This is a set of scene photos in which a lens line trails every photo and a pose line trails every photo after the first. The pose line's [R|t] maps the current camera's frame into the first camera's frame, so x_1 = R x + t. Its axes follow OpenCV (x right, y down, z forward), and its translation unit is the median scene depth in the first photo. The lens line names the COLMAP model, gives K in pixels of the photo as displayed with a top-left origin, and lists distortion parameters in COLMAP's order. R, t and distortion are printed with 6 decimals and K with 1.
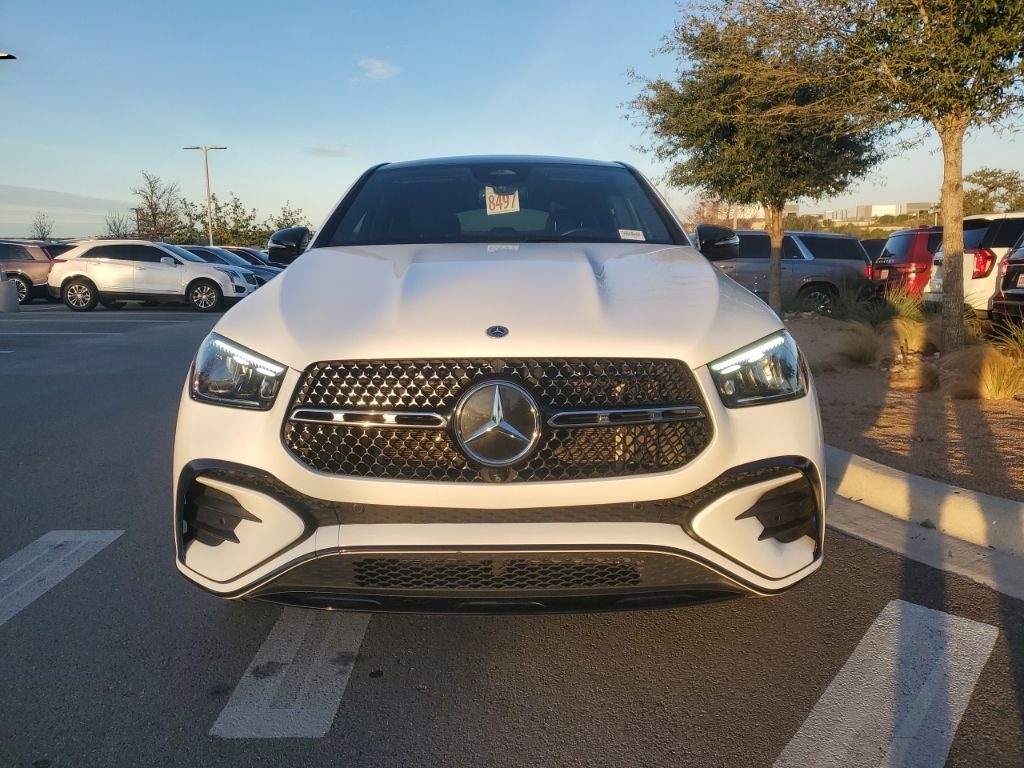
lens RADIAL K [[810.0, 0, 513.3], [0, 810.0, 378.1], [0, 0, 1]] dist [0.033415, -0.006545]
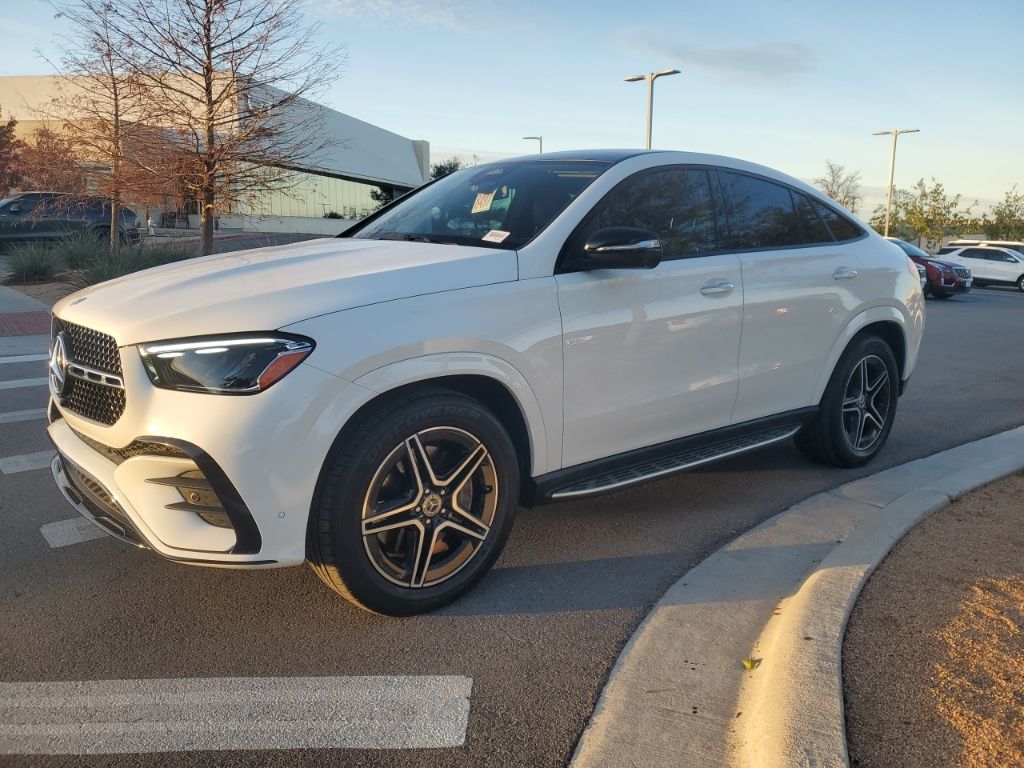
lens RADIAL K [[810.0, 0, 505.6], [0, 810.0, 376.7], [0, 0, 1]] dist [0.033415, -0.006545]
pose [[0.621789, 0.162917, -0.766052, 0.121241], [-0.151977, 0.984632, 0.086045, -0.012522], [0.768298, 0.062920, 0.636993, 0.053228]]
